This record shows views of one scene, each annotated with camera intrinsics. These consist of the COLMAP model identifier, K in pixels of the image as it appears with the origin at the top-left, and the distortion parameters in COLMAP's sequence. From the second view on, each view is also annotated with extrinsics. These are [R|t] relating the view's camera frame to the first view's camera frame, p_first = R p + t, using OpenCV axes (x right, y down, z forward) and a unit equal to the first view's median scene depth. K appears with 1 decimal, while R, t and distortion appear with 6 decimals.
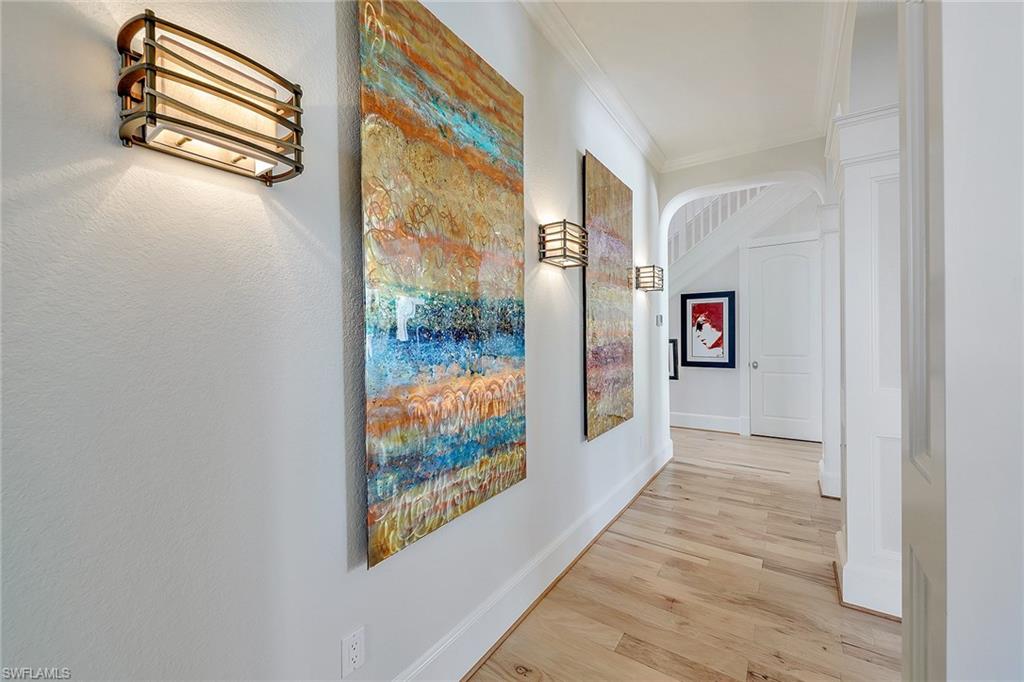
lens RADIAL K [[400.3, 0, 515.4], [0, 400.3, 342.8], [0, 0, 1]] dist [-0.001257, -0.000153]
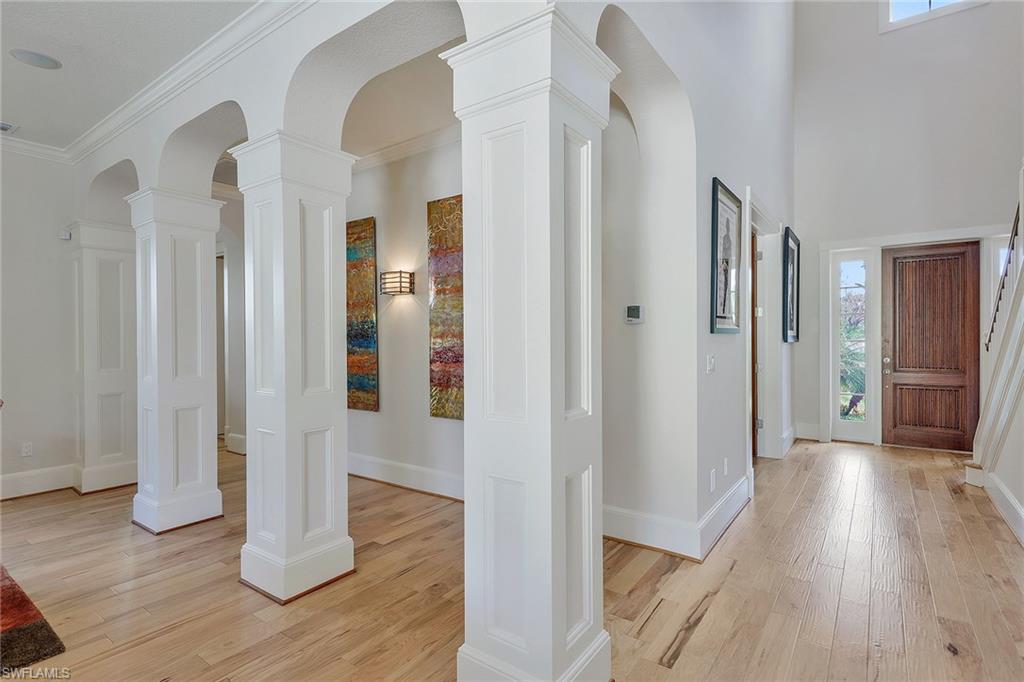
lens RADIAL K [[517.8, 0, 514.6], [0, 517.8, 338.0], [0, 0, 1]] dist [0.021743, 0.000058]
pose [[-0.030611, 0.020090, -0.999329, 1.931628], [-0.003806, 0.999788, 0.020216, -0.054856], [0.999524, 0.004422, -0.030528, 1.336480]]
